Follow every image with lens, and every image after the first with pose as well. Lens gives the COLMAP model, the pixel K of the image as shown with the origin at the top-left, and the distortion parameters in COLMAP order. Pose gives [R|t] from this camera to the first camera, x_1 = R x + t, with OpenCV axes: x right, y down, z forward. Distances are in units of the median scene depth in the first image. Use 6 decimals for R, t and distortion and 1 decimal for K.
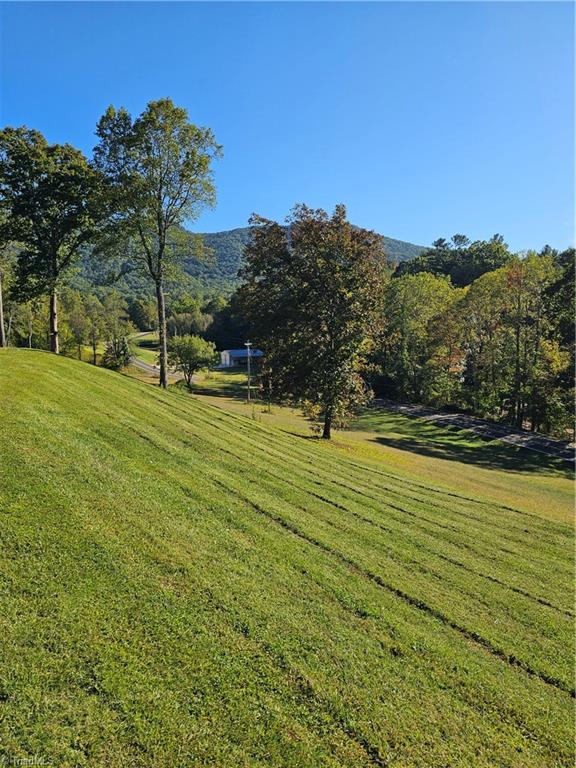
lens RADIAL K [[549.3, 0, 290.6], [0, 549.3, 379.3], [0, 0, 1]] dist [0.107069, -0.109187]
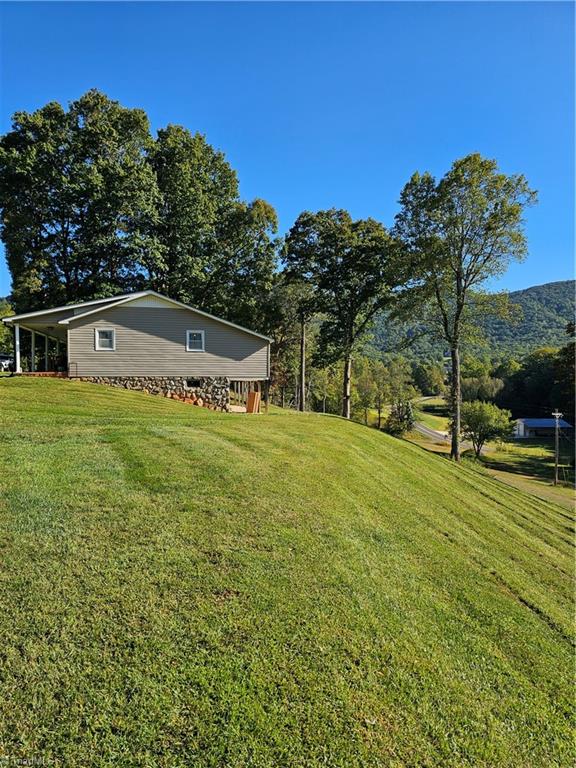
lens RADIAL K [[504.7, 0, 288.0], [0, 504.7, 384.0], [0, 0, 1]] dist [0.003311, 0.001726]
pose [[0.878240, 0.008502, -0.478145, -0.072287], [-0.058501, 0.994243, -0.089774, -0.017129], [0.474628, 0.106815, 0.873681, 0.127414]]
